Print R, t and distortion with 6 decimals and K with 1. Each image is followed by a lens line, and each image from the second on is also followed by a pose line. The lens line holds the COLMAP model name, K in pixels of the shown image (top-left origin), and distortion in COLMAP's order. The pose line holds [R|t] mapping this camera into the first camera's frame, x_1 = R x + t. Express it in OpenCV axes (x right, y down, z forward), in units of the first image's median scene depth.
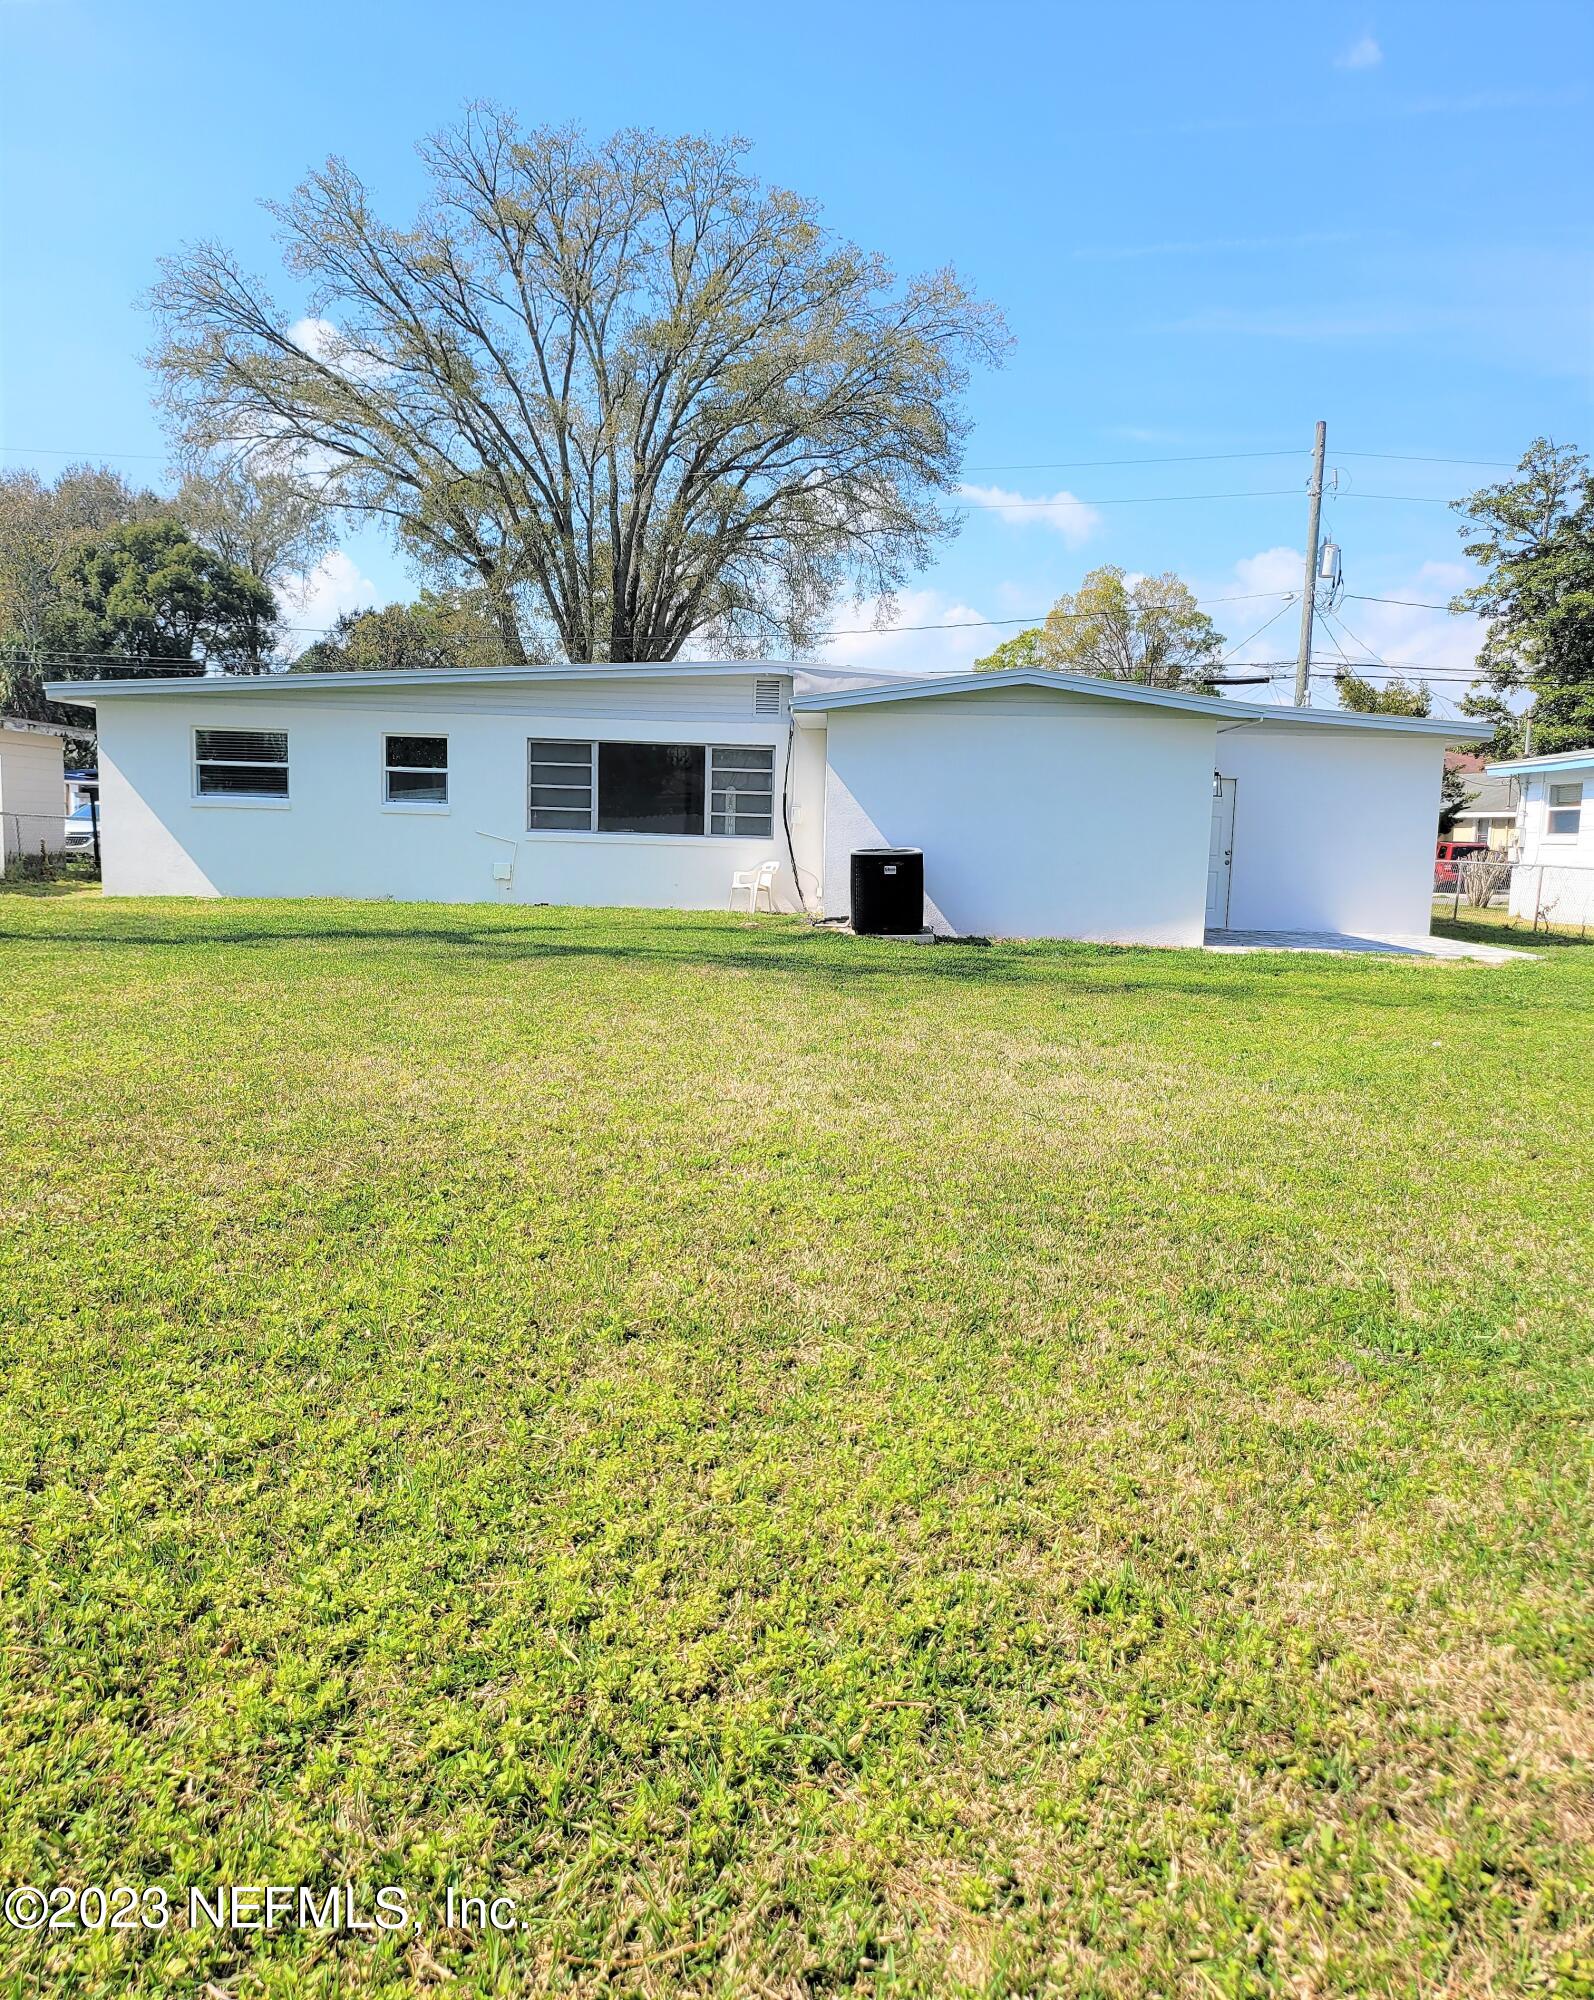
lens RADIAL K [[1479.4, 0, 808.5], [0, 1479.4, 1032.0], [0, 0, 1]] dist [0.046453, -0.006367]
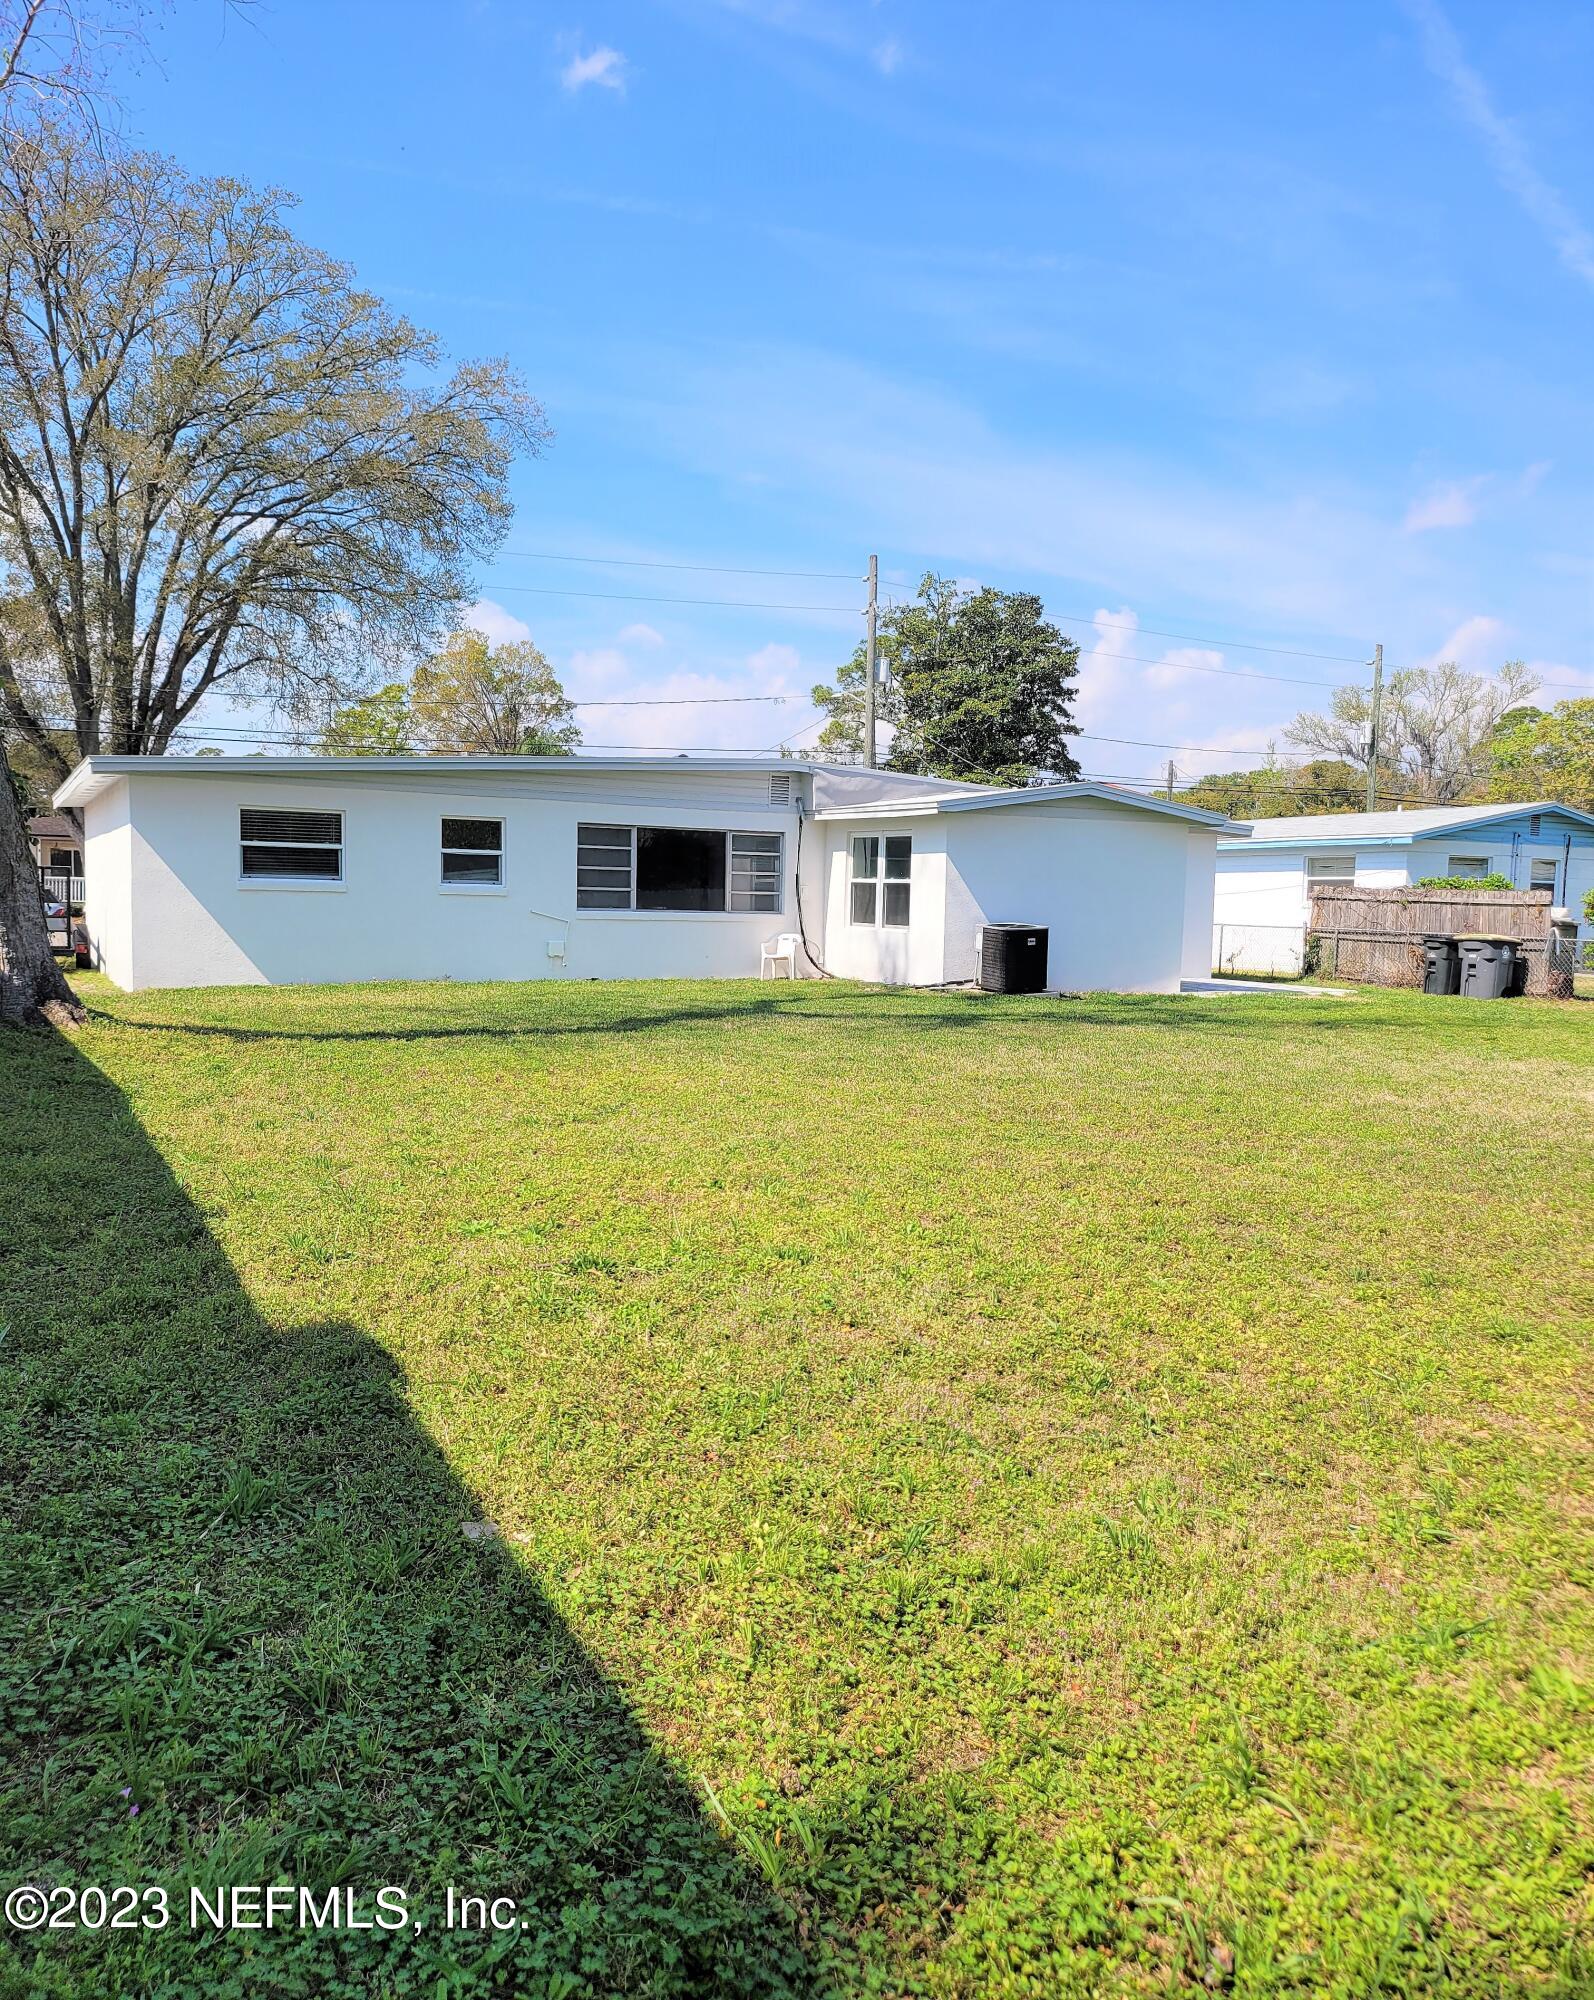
lens RADIAL K [[1479.4, 0, 808.5], [0, 1479.4, 1032.0], [0, 0, 1]] dist [0.046453, -0.006367]
pose [[0.868227, -0.054920, 0.493119, -0.569948], [0.070234, 0.997451, -0.012571, -0.024448], [-0.491172, 0.045548, 0.869871, 0.008631]]
